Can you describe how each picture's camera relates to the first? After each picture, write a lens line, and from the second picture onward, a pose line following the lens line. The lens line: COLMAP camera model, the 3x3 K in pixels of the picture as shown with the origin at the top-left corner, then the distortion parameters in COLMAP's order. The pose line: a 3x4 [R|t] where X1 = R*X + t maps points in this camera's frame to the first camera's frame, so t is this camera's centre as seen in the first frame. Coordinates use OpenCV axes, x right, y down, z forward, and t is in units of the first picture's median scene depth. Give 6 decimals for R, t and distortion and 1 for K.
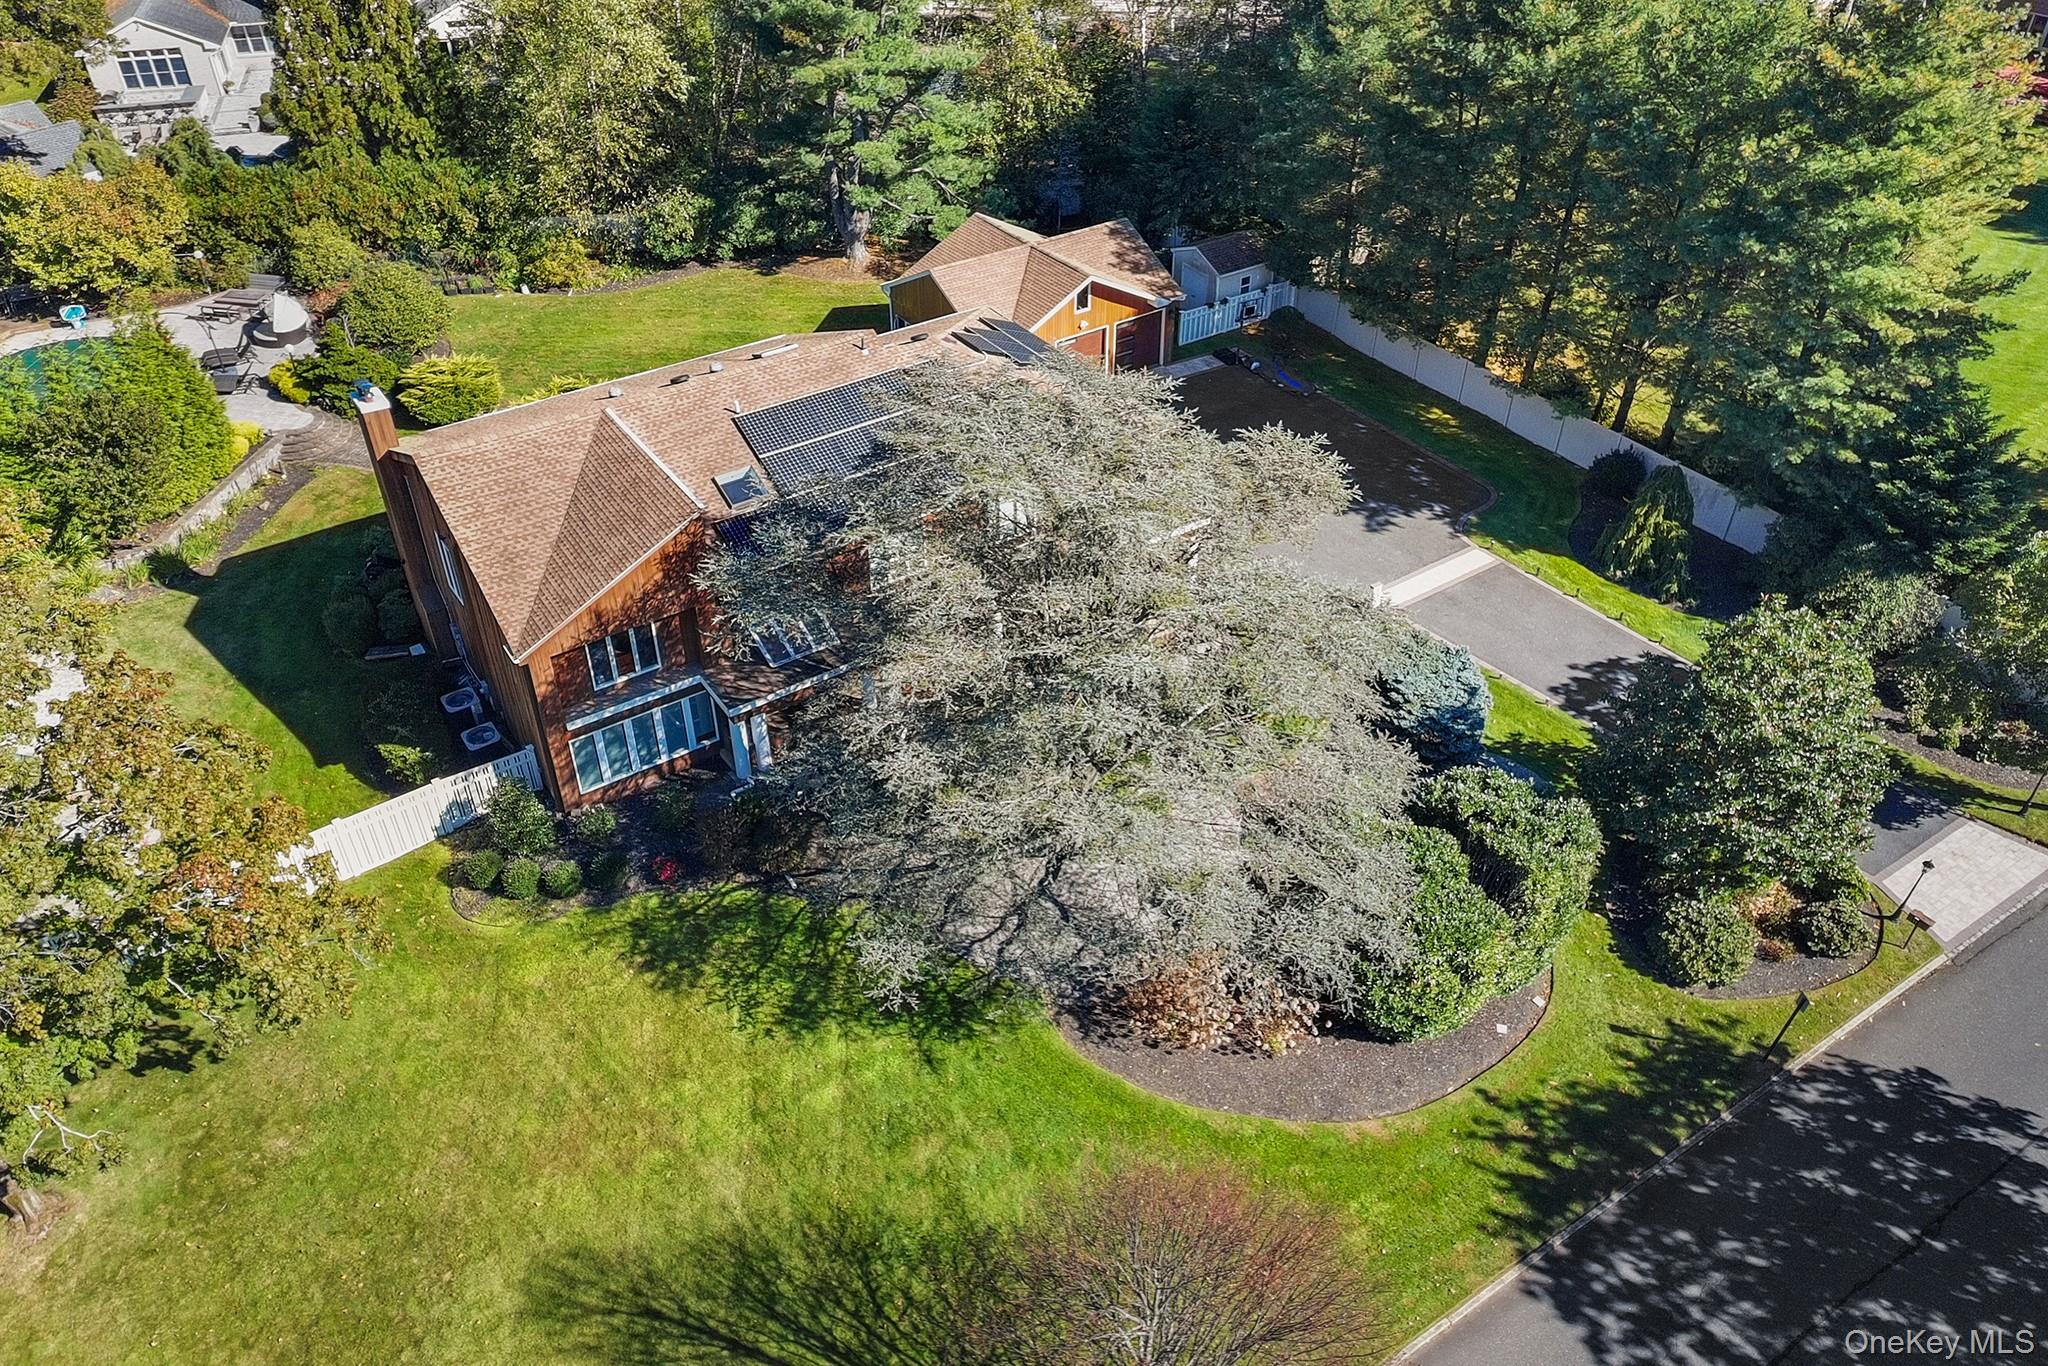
lens RADIAL K [[1517.7, 0, 1024.0], [0, 1517.7, 683.0], [0, 0, 1]] dist [0.044591, 0.000394]
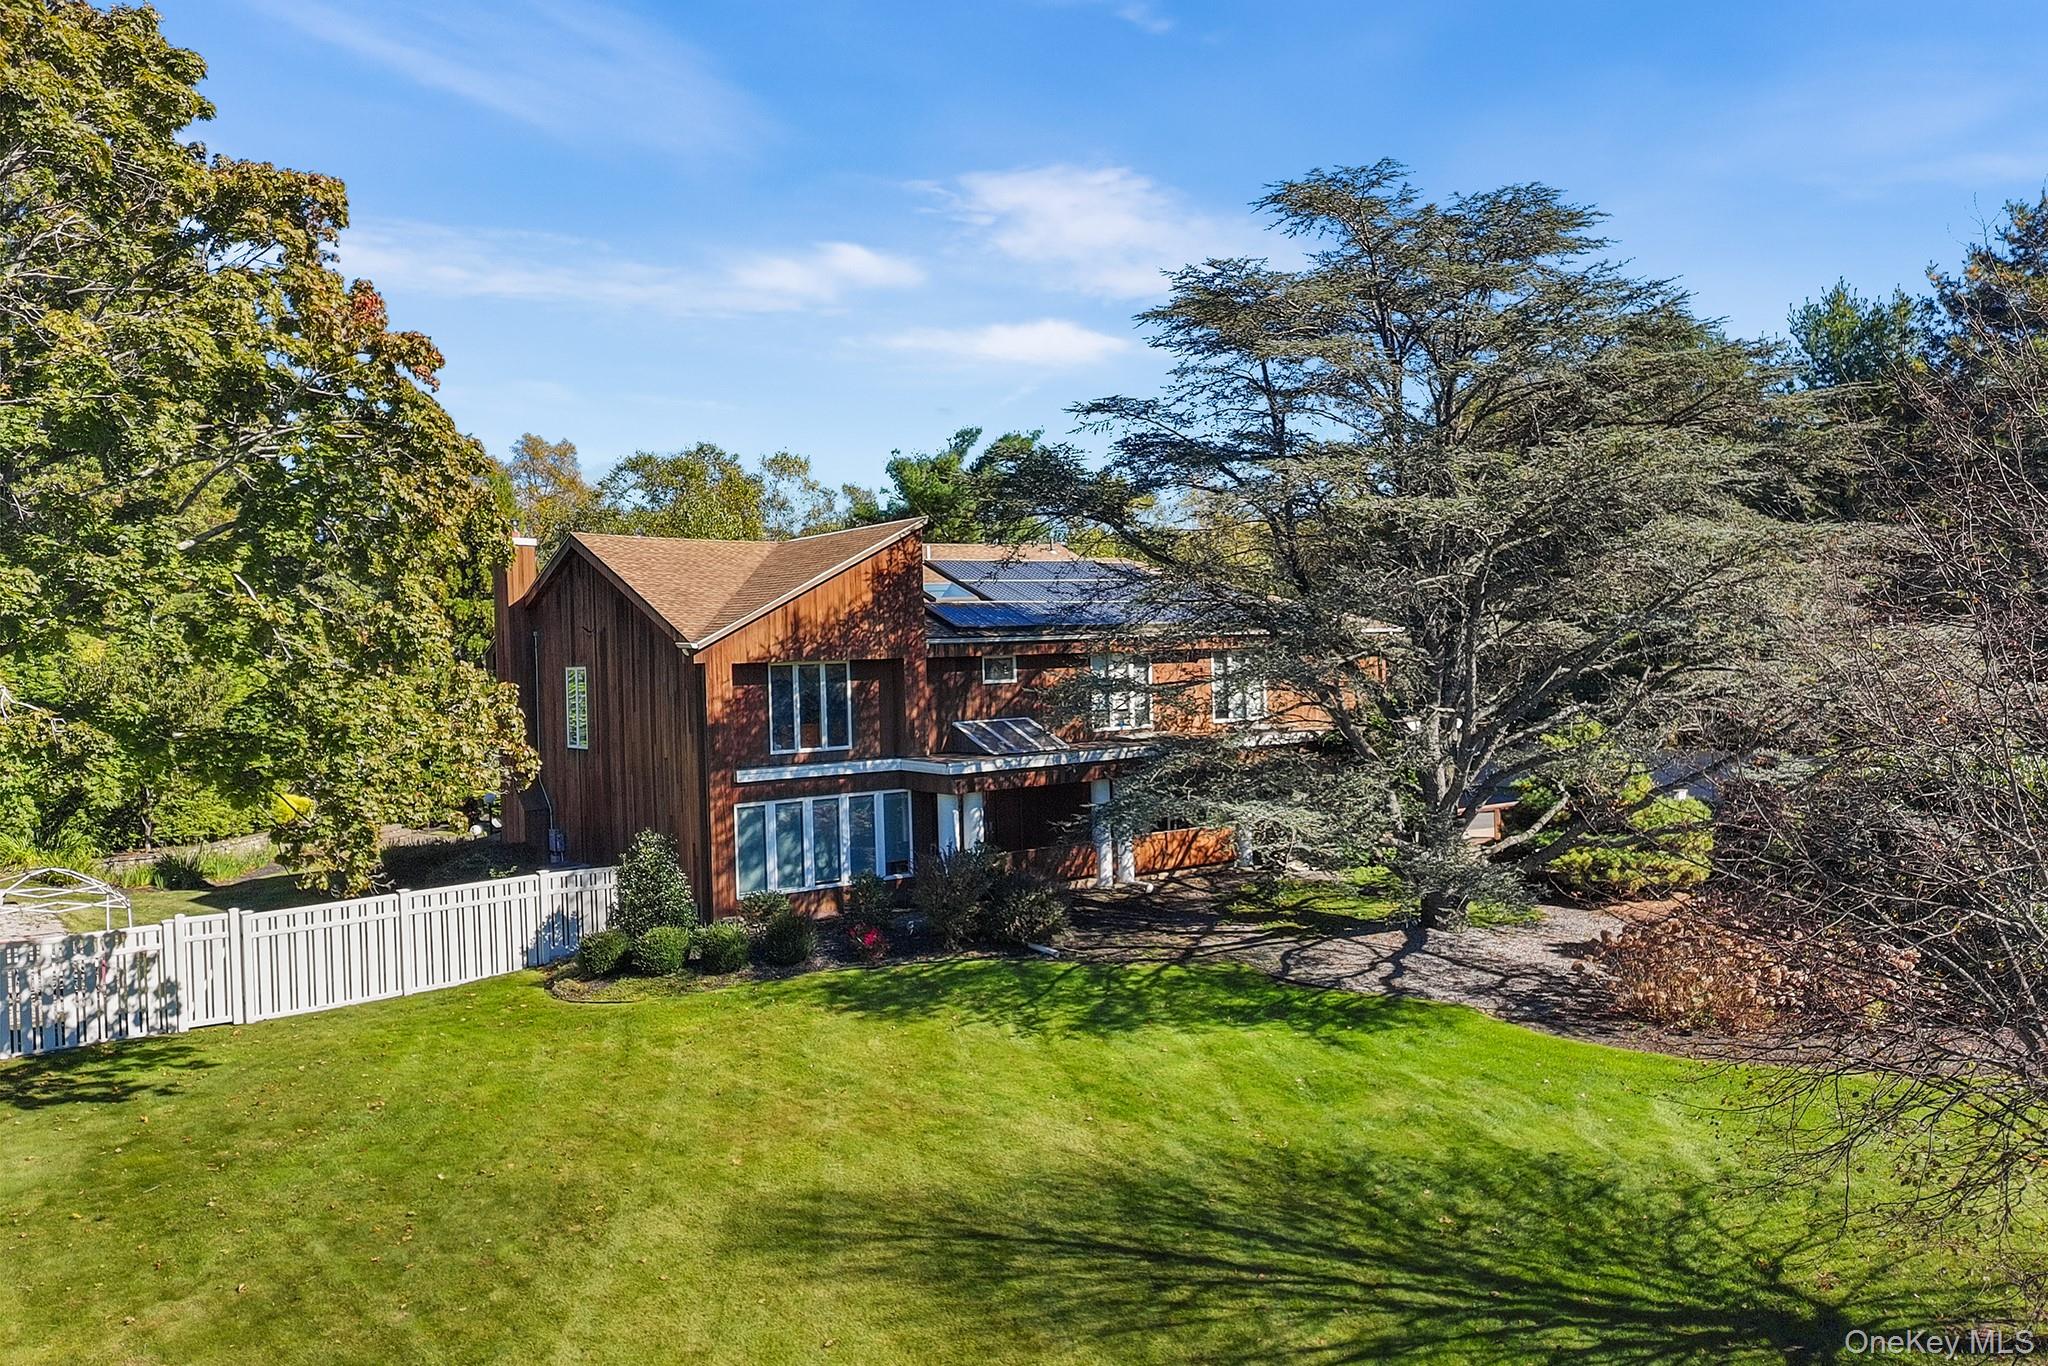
lens RADIAL K [[1517.7, 0, 1024.0], [0, 1517.7, 683.0], [0, 0, 1]] dist [0.044591, 0.000394]
pose [[0.997791, -0.033640, 0.057279, -0.197203], [0.062315, 0.772703, -0.631702, 0.463376], [-0.023009, 0.633876, 0.773093, 0.385460]]
